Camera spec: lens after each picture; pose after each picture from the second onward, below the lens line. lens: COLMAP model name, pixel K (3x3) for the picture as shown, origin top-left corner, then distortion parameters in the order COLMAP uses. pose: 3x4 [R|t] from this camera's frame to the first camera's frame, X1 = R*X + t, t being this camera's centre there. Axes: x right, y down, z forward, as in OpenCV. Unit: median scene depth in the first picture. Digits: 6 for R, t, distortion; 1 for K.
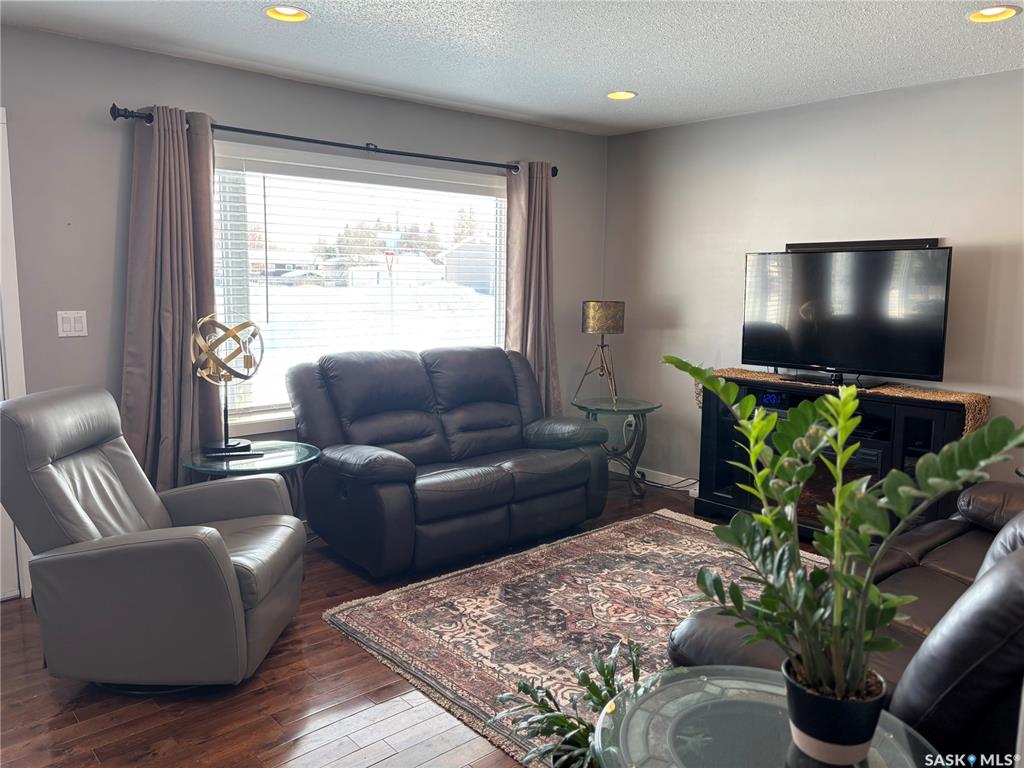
lens RADIAL K [[775.2, 0, 504.6], [0, 775.2, 374.9], [0, 0, 1]] dist [0.050329, -0.064002]
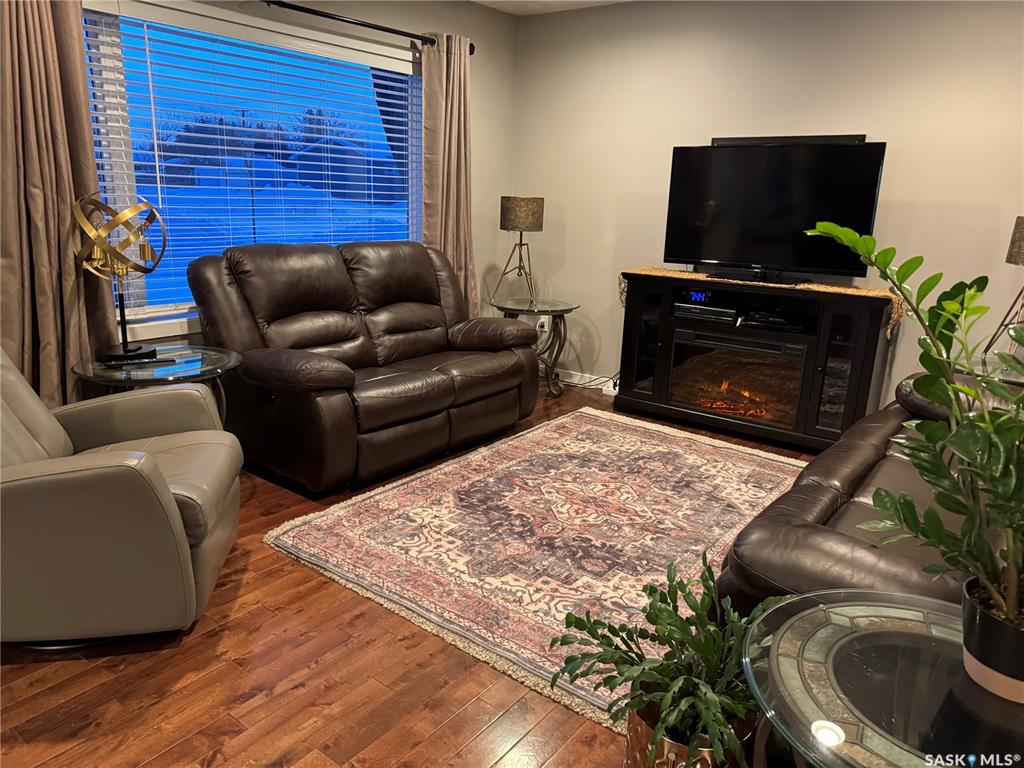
lens RADIAL K [[714.1, 0, 503.3], [0, 714.1, 390.0], [0, 0, 1]] dist [0.066477, -0.082241]
pose [[0.980813, -0.029256, 0.192744, -0.108653], [0.000413, 0.988985, 0.148014, 0.015272], [-0.194952, -0.145095, 0.970021, 0.151104]]
